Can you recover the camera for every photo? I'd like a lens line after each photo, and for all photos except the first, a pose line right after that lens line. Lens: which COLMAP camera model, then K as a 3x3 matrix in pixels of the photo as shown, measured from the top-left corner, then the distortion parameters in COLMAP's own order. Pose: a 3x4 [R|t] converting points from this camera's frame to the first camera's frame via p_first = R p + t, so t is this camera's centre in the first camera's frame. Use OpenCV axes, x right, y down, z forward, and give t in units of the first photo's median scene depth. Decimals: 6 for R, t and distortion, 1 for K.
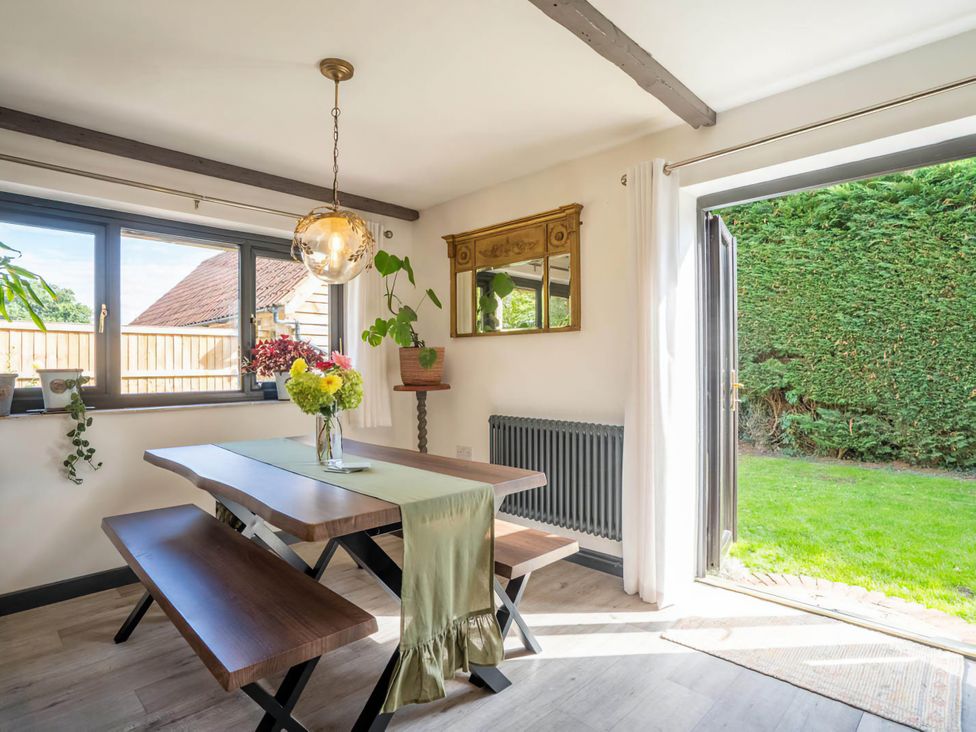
lens RADIAL K [[536.1, 0, 489.5], [0, 536.1, 366.2], [0, 0, 1]] dist [-0.021371, 0.004281]
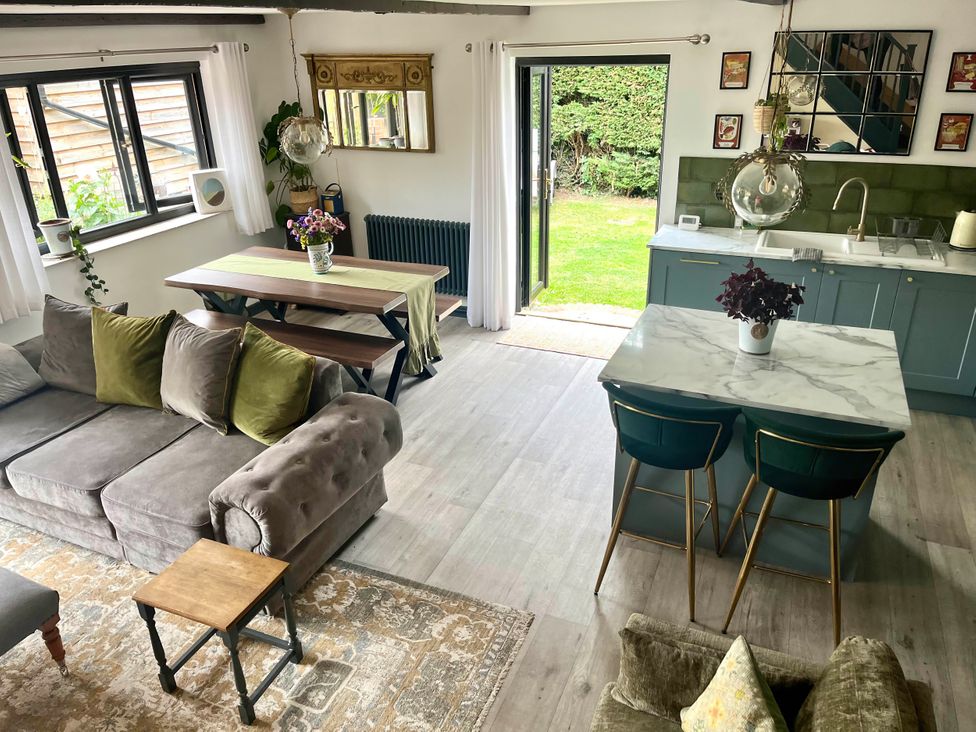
lens RADIAL K [[744.5, 0, 491.0], [0, 744.5, 373.4], [0, 0, 1]] dist [0.011182, -0.029010]
pose [[0.933989, -0.155671, 0.321605, -0.347581], [0.009349, 0.910437, 0.413542, -0.296717], [-0.357178, -0.383237, 0.851794, -0.777422]]
